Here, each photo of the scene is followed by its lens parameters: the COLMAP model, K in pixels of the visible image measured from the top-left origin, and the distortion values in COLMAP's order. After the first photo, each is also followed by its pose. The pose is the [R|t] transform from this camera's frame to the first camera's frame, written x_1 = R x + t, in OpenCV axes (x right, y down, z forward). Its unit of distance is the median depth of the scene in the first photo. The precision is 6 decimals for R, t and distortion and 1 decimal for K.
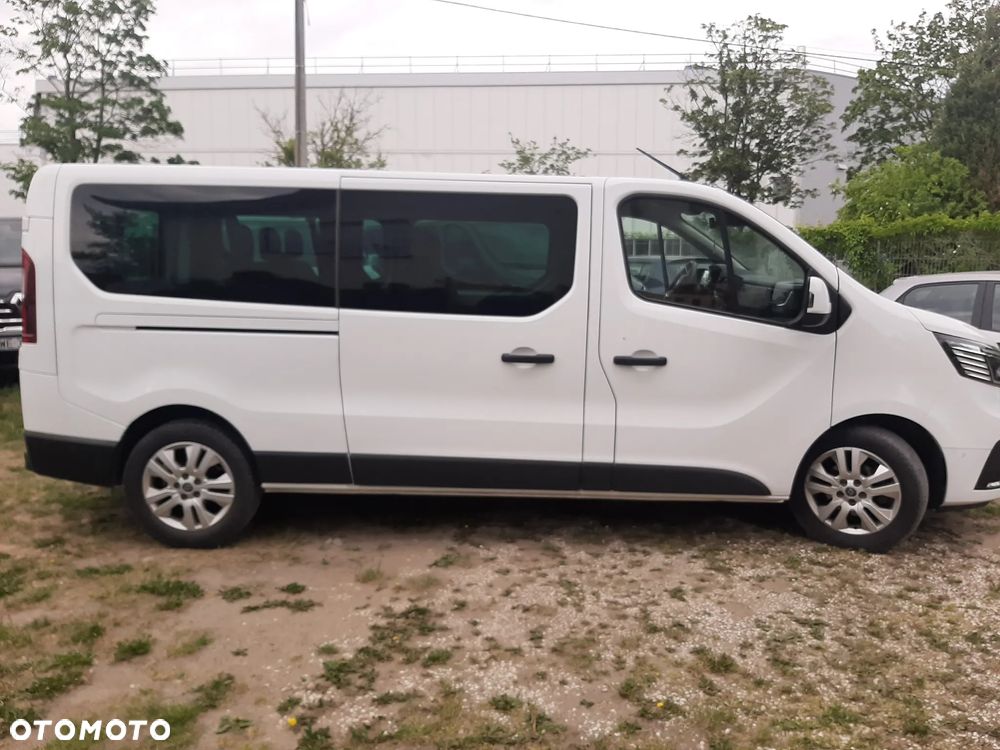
lens RADIAL K [[779.6, 0, 525.3], [0, 779.6, 349.3], [0, 0, 1]] dist [0.058855, -0.126473]
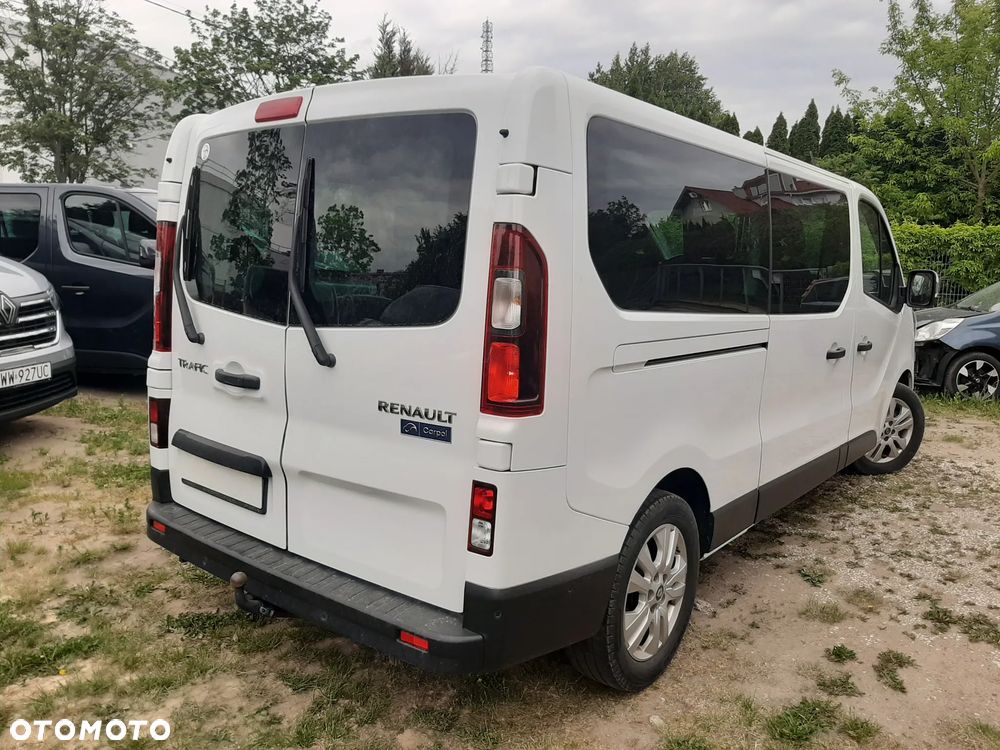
lens RADIAL K [[779.6, 0, 525.3], [0, 779.6, 349.3], [0, 0, 1]] dist [0.058855, -0.126473]
pose [[0.605423, -0.087982, 0.791026, -1.036971], [0.072340, 0.995840, 0.055396, -0.077826], [-0.792610, 0.023685, 0.609269, 0.696525]]
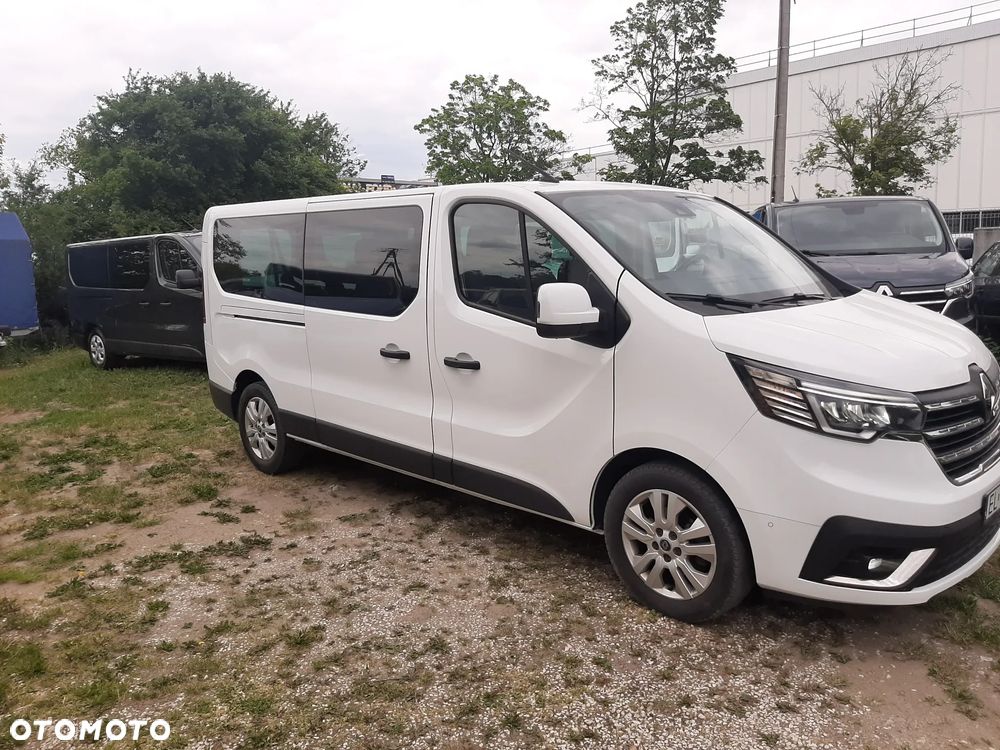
lens RADIAL K [[779.6, 0, 525.3], [0, 779.6, 349.3], [0, 0, 1]] dist [0.058855, -0.126473]
pose [[0.715697, 0.060996, -0.695743, 0.917042], [-0.043748, 0.998138, 0.042504, -0.050577], [0.697040, 0.000017, 0.717033, 0.325398]]
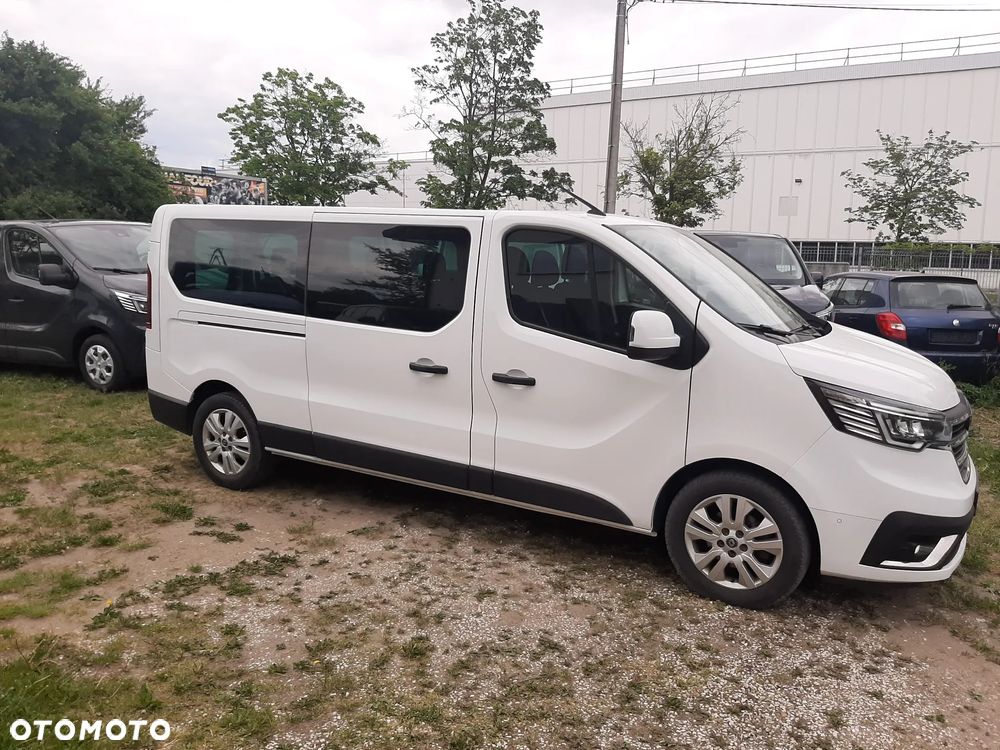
lens RADIAL K [[779.6, 0, 525.3], [0, 779.6, 349.3], [0, 0, 1]] dist [0.058855, -0.126473]
pose [[0.874995, 0.073515, -0.478518, 0.674448], [-0.074198, 0.997090, 0.017509, -0.047038], [0.478413, 0.020185, 0.877903, 0.059512]]
